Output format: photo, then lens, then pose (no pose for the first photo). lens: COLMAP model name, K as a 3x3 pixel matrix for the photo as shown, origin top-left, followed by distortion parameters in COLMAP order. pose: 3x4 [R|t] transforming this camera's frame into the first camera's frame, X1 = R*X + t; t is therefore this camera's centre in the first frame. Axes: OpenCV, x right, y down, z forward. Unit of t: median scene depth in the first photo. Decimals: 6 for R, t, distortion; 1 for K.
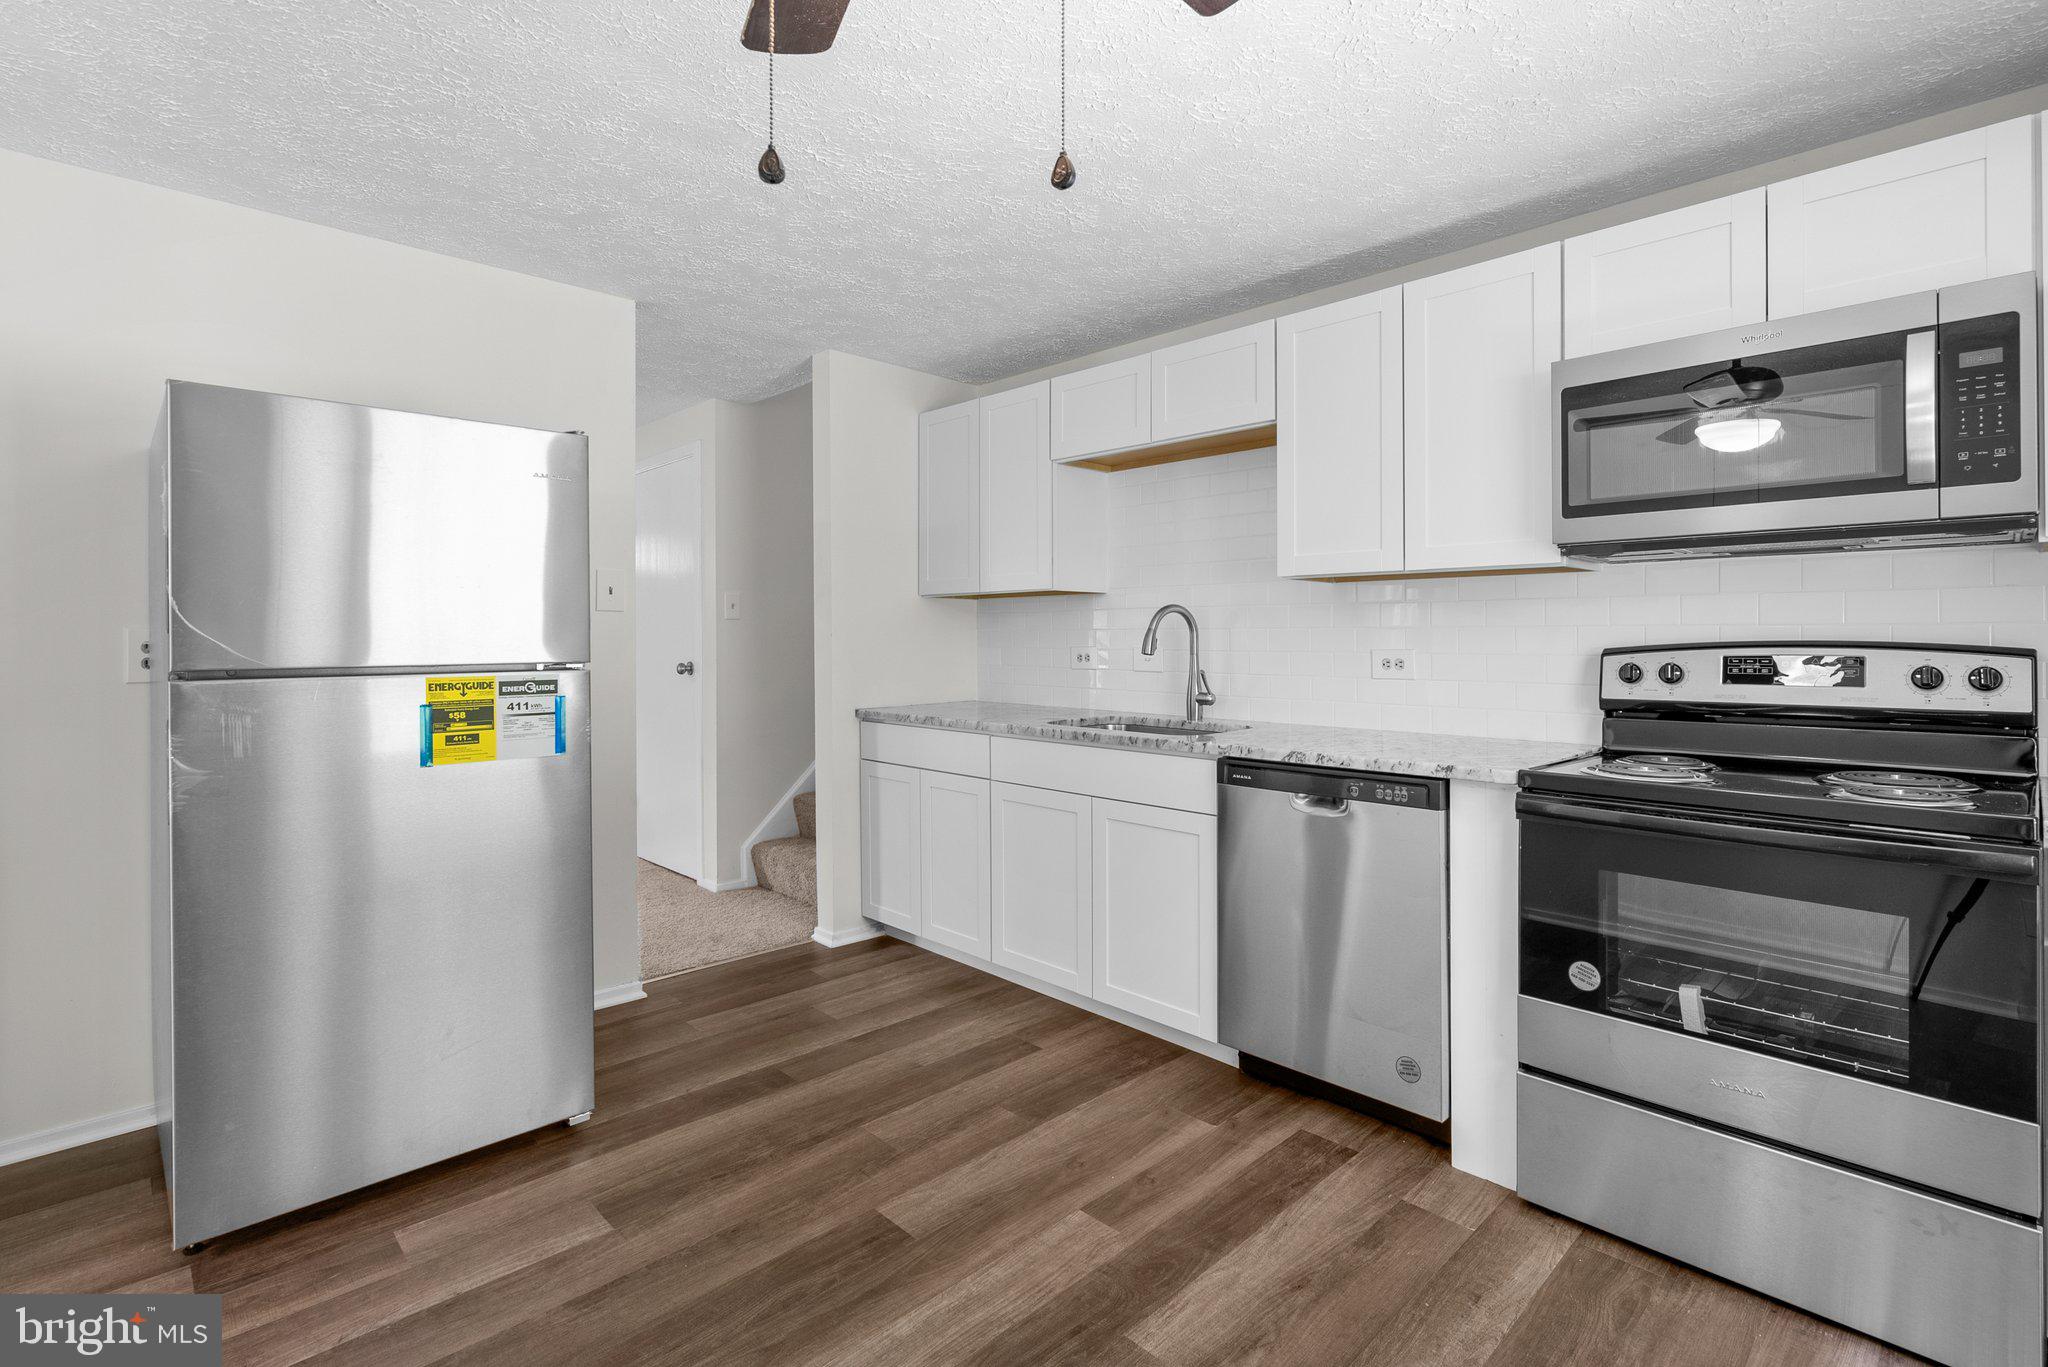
lens RADIAL K [[962.8, 0, 1030.3], [0, 962.8, 640.2], [0, 0, 1]] dist [-0.001753, 0.000167]
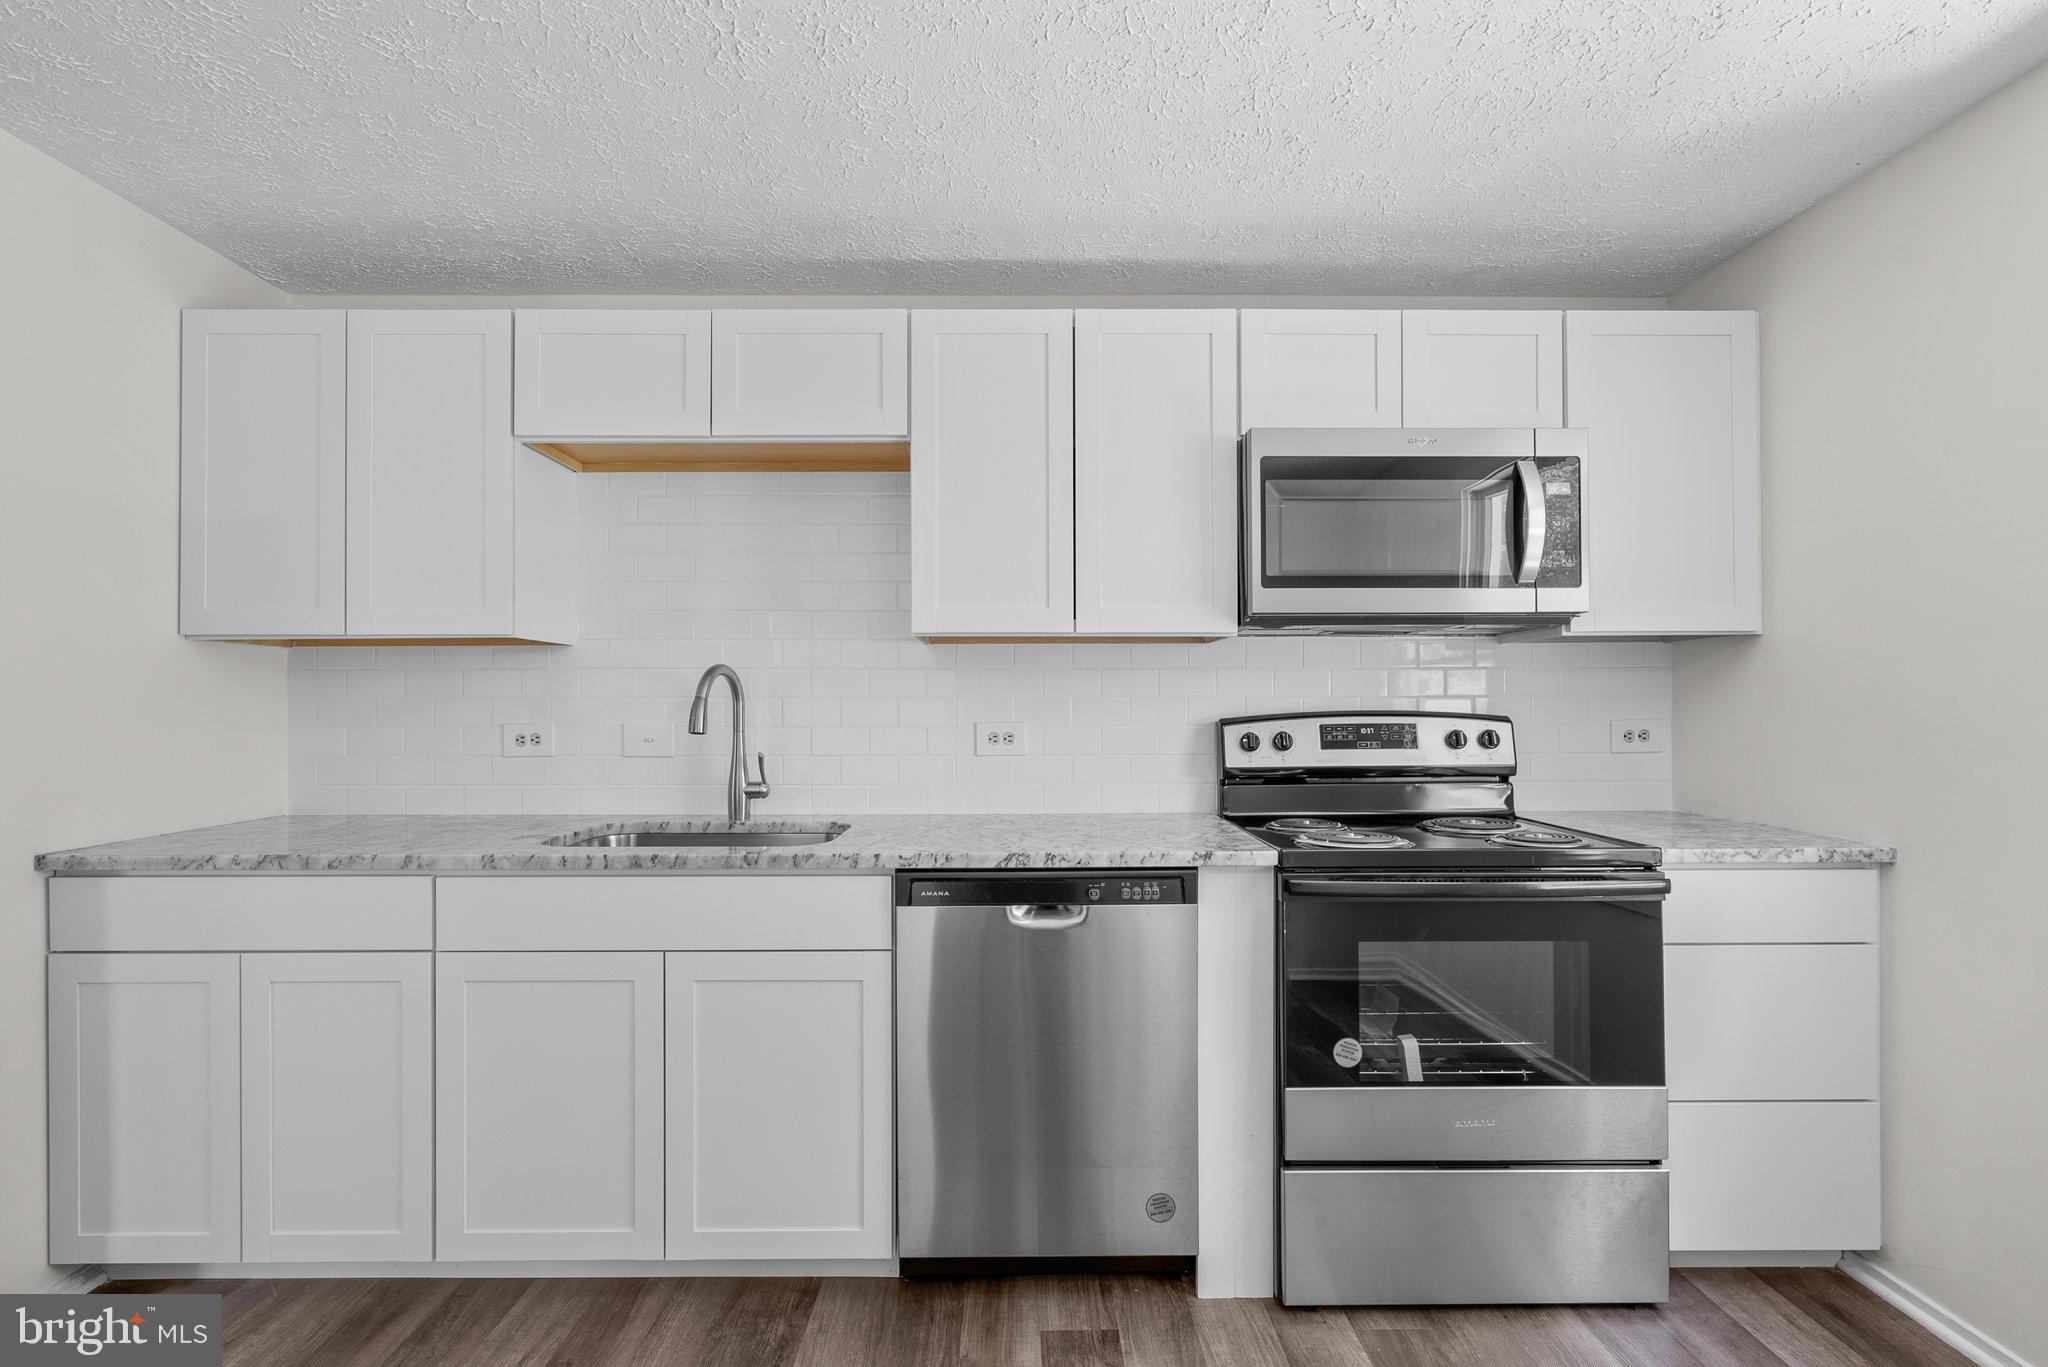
lens RADIAL K [[941.4, 0, 1026.0], [0, 941.4, 699.8], [0, 0, 1]] dist [-0.002254, 0.000788]
pose [[0.691721, 0.003657, 0.722156, -0.279378], [0.003962, 0.999953, -0.008858, -0.003780], [-0.722154, 0.008989, 0.691674, 0.456738]]
